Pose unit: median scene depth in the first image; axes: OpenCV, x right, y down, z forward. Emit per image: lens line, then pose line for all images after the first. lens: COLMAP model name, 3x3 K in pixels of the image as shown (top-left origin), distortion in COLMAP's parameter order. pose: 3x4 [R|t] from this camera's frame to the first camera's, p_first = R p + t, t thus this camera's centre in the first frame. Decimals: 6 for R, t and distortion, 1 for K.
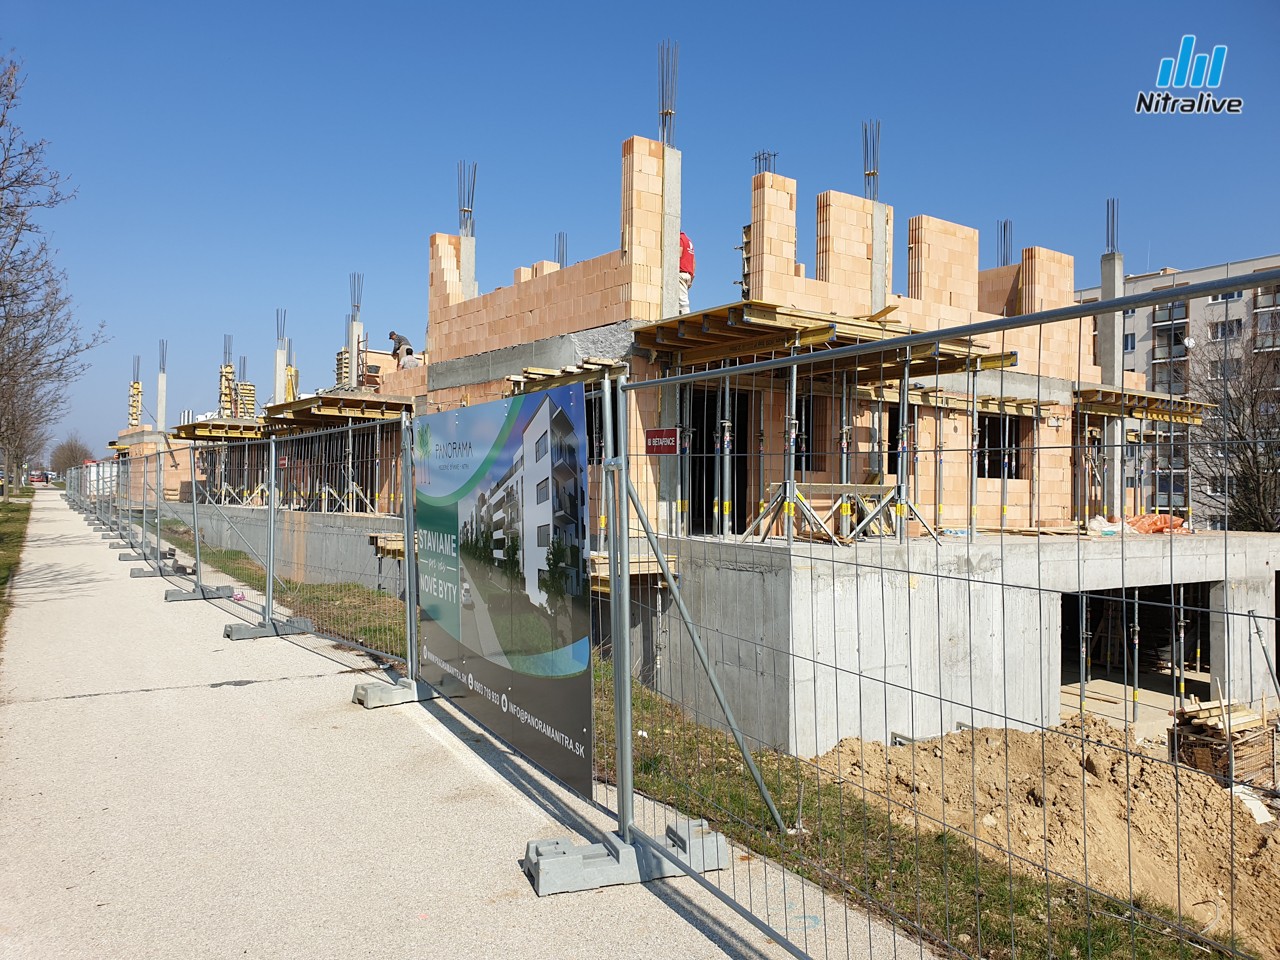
lens RADIAL K [[860.7, 0, 640.0], [0, 860.7, 480.0], [0, 0, 1]] dist [0.073176, -0.092773]
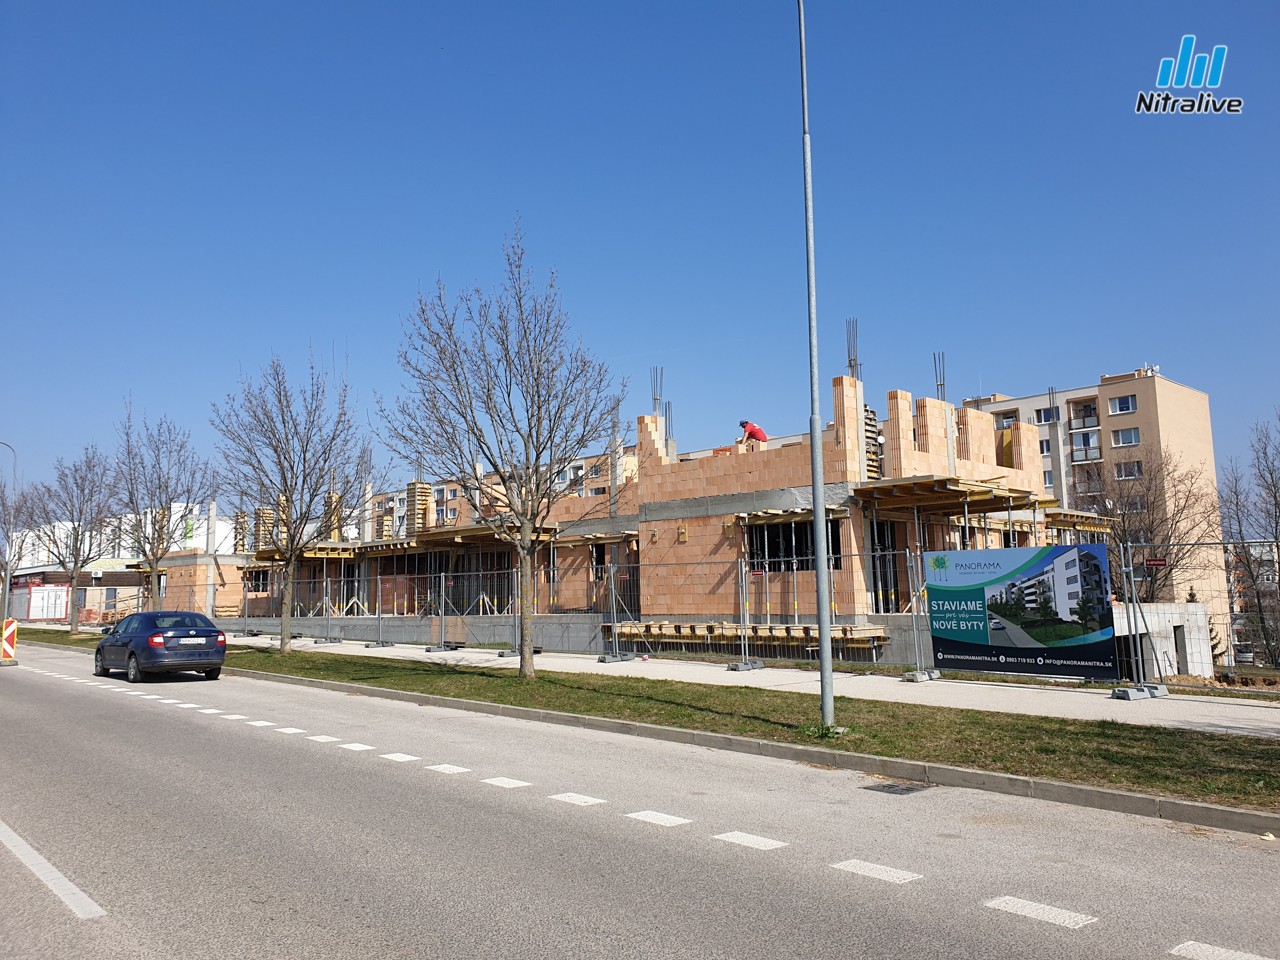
lens RADIAL K [[860.7, 0, 640.0], [0, 860.7, 480.0], [0, 0, 1]] dist [0.073176, -0.092773]
pose [[0.983909, -0.011905, 0.178276, -0.619828], [0.033175, 0.992600, -0.116812, -0.007923], [-0.175566, 0.120847, 0.977022, -0.491801]]
